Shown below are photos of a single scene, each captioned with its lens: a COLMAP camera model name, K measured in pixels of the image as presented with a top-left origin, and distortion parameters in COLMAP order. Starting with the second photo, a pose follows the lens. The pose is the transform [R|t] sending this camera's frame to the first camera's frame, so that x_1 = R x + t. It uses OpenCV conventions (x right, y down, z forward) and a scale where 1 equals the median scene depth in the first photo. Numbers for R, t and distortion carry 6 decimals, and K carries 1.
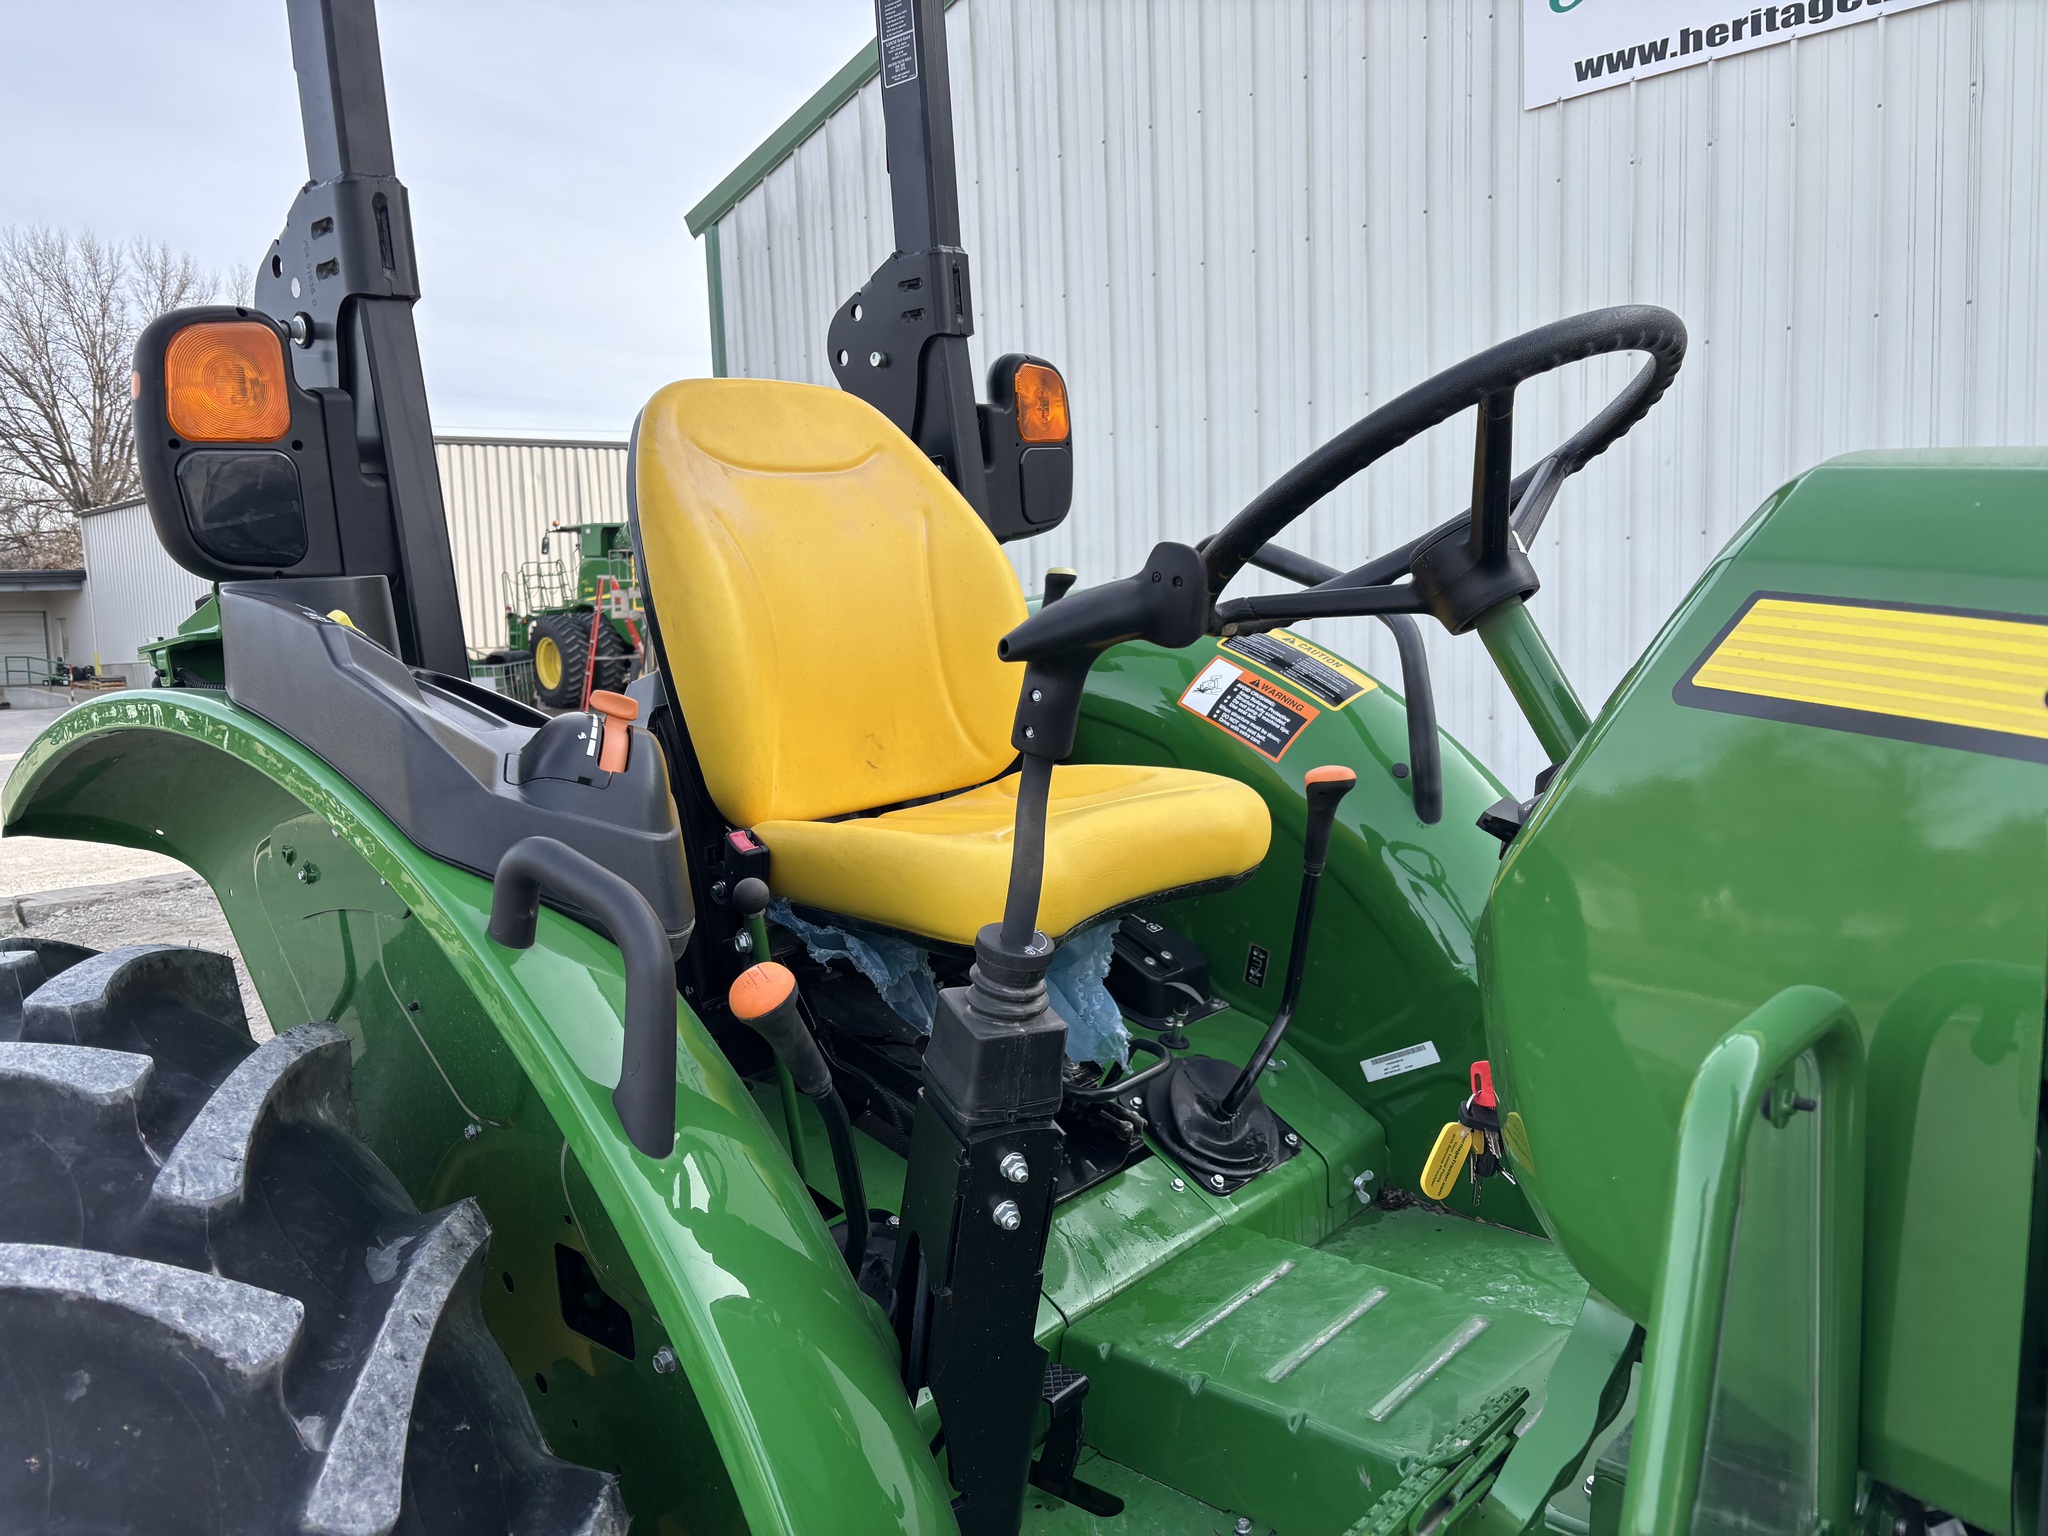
lens RADIAL K [[1549.4, 0, 1016.0], [0, 1549.4, 775.6], [0, 0, 1]] dist [0.045398, -0.051843]
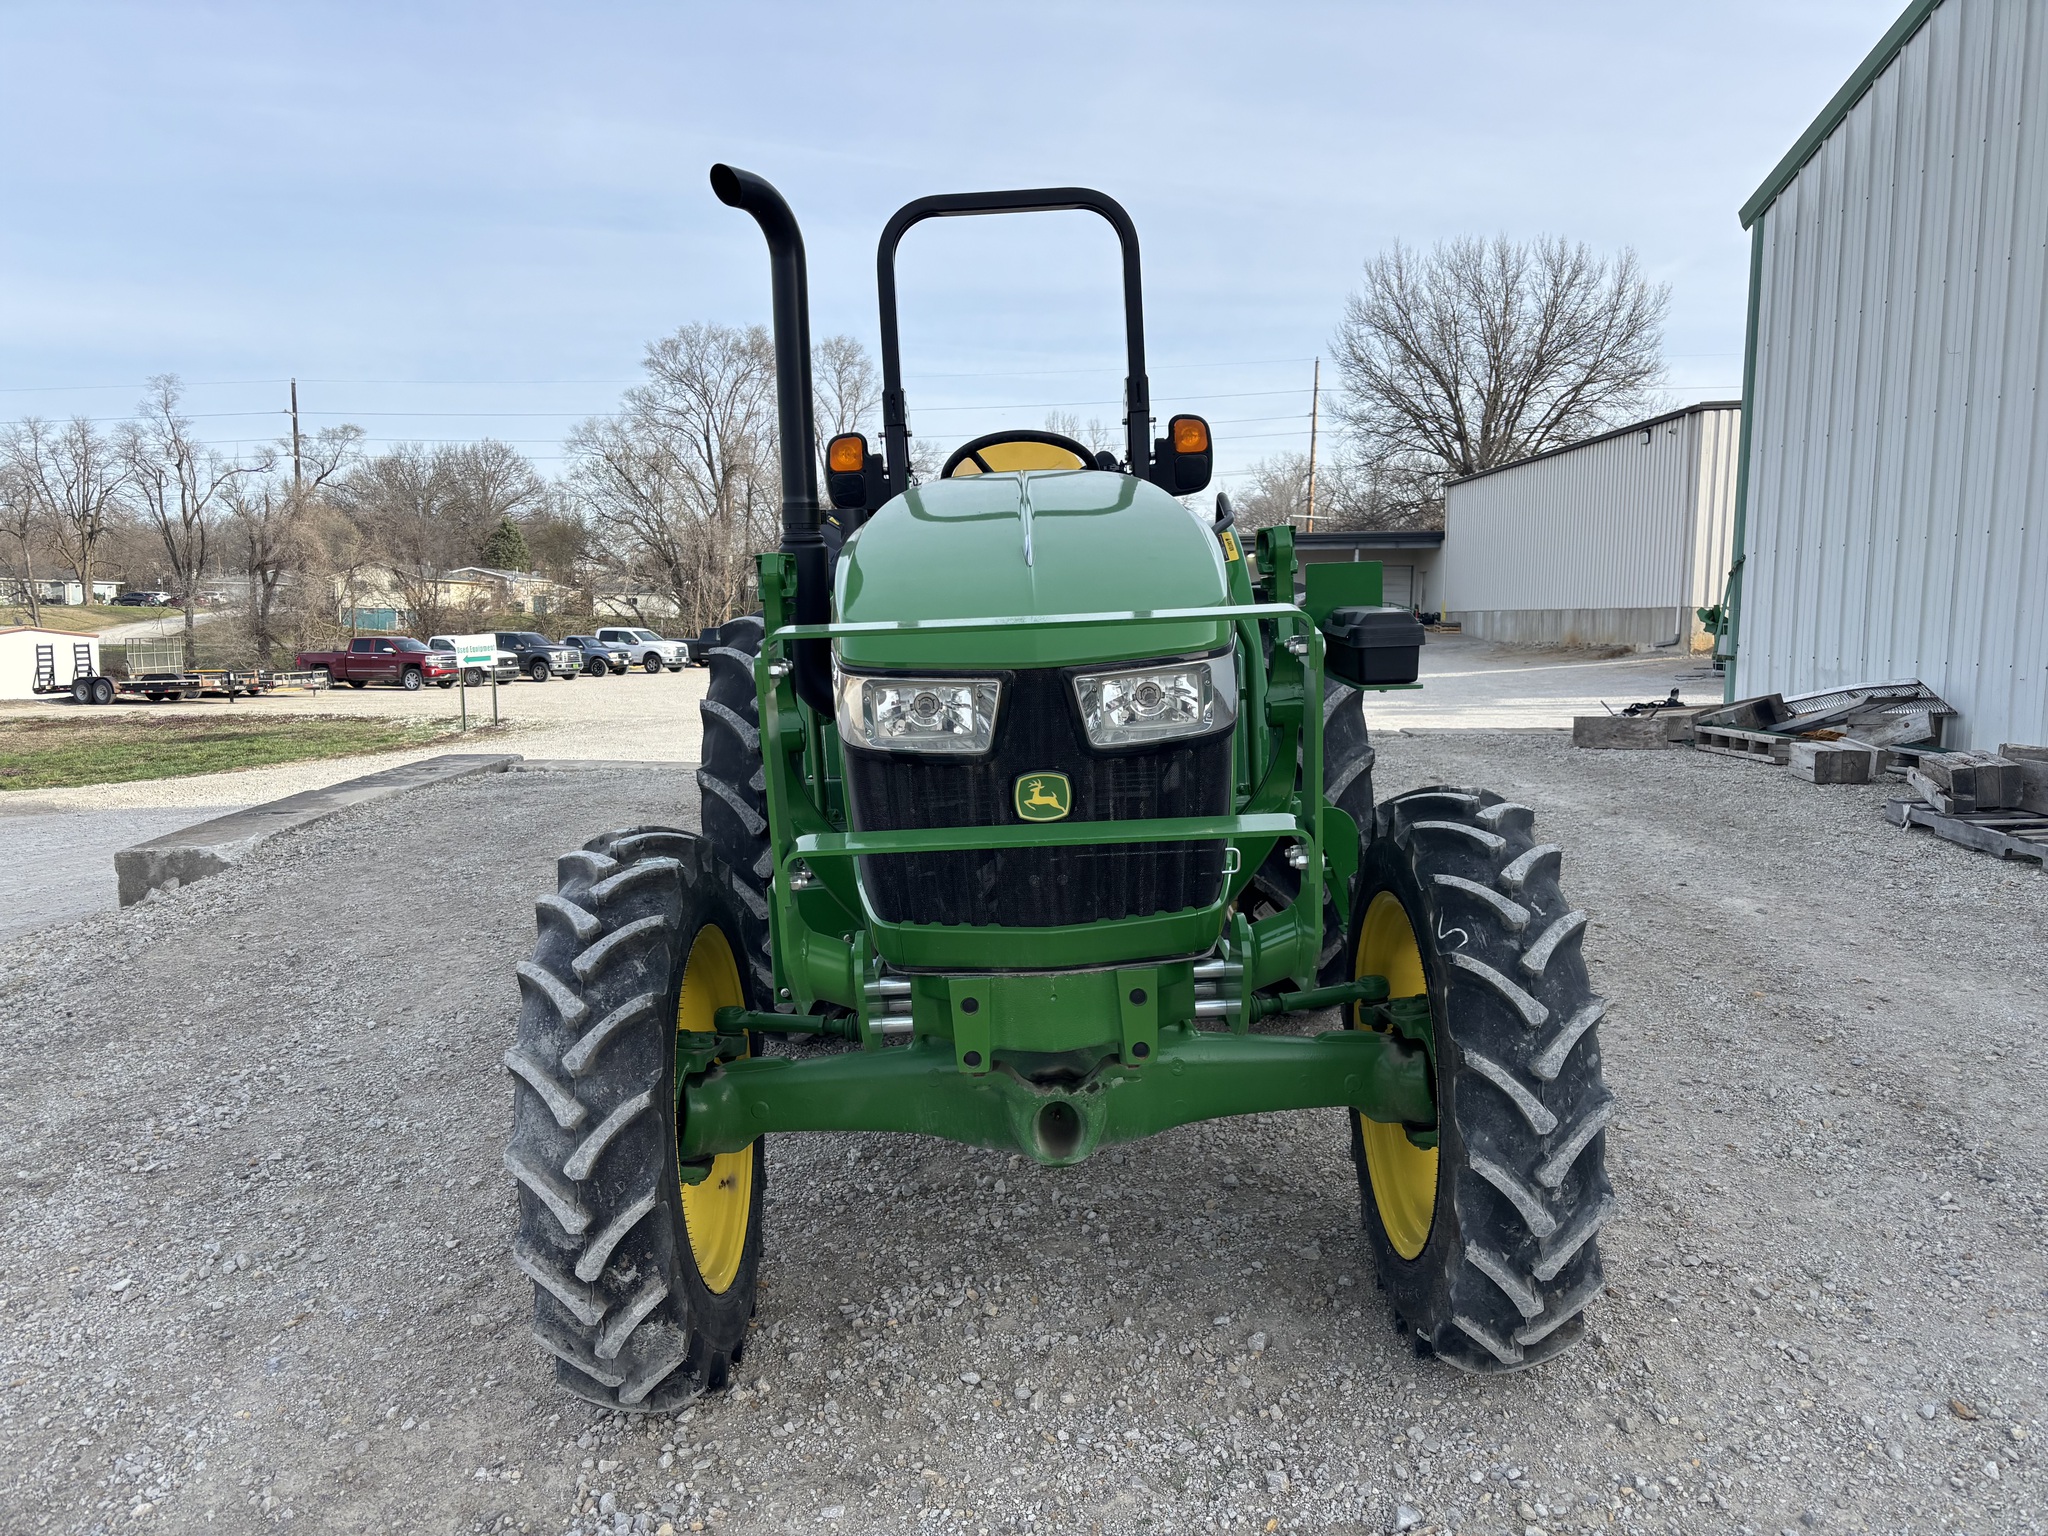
lens RADIAL K [[1549.4, 0, 1023.8], [0, 1549.4, 760.6], [0, 0, 1]] dist [0.045398, -0.051843]
pose [[0.675909, 0.114821, -0.727986, 0.310191], [-0.105343, 0.992698, 0.058766, 0.025033], [0.729418, 0.036968, 0.683069, -0.141772]]
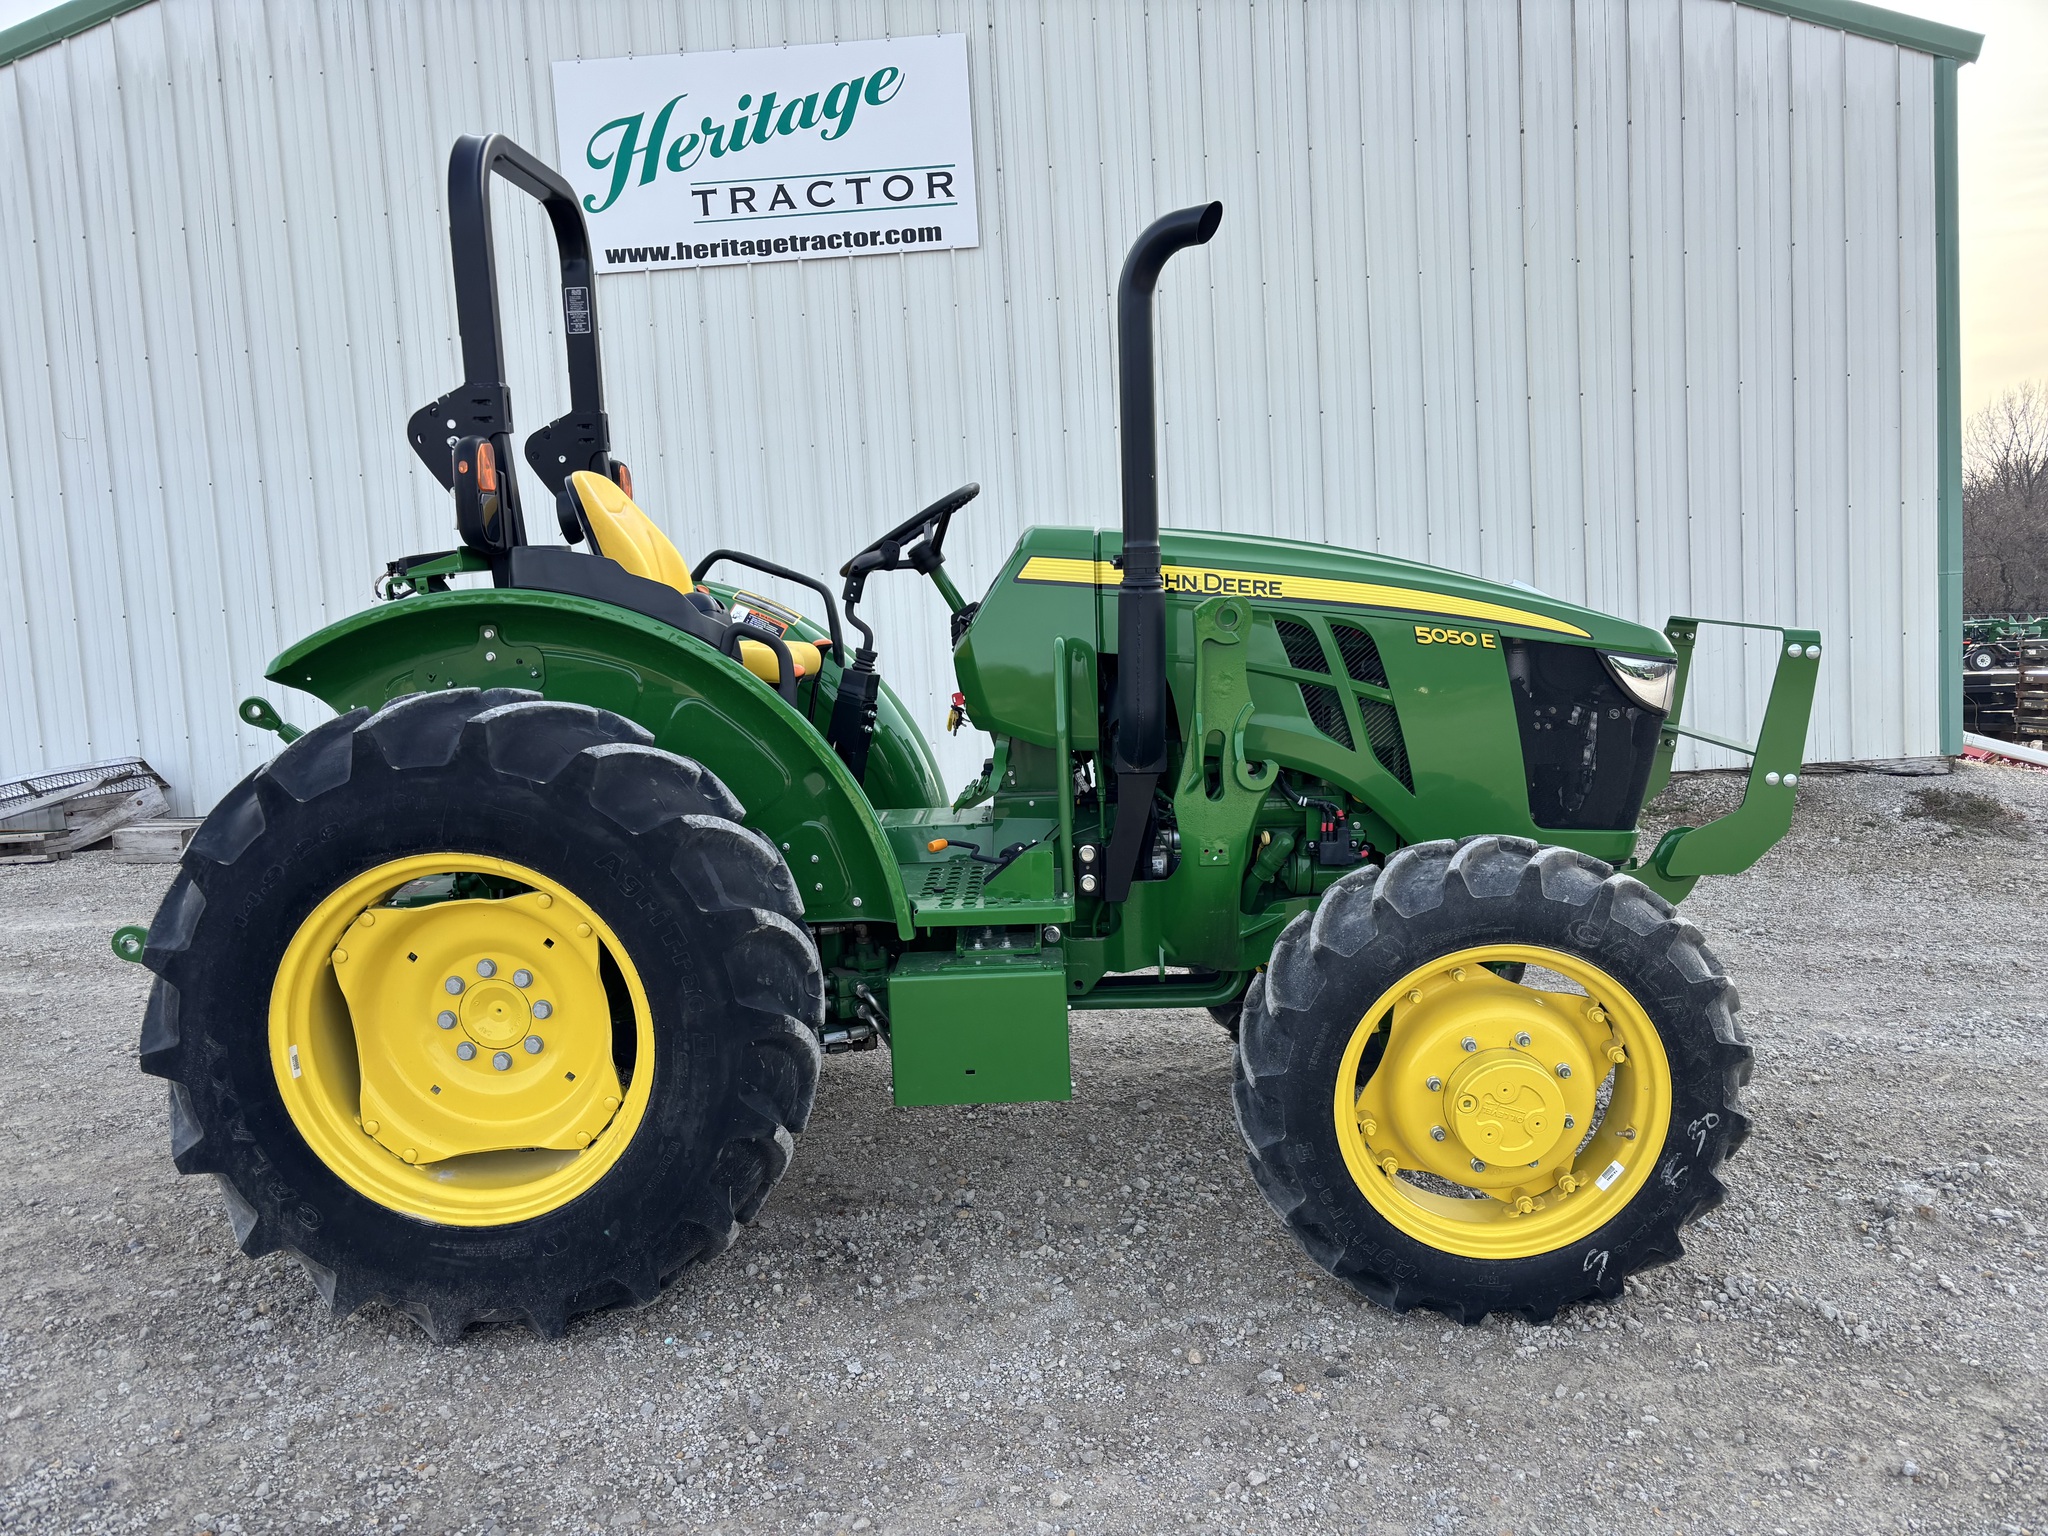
lens RADIAL K [[1549.4, 0, 1010.4], [0, 1549.4, 765.9], [0, 0, 1]] dist [0.045398, -0.051843]
pose [[0.762848, -0.057227, 0.644041, -0.188458], [0.089366, 0.995847, -0.017365, 0.043485], [-0.640373, 0.070802, 0.764794, -0.179240]]
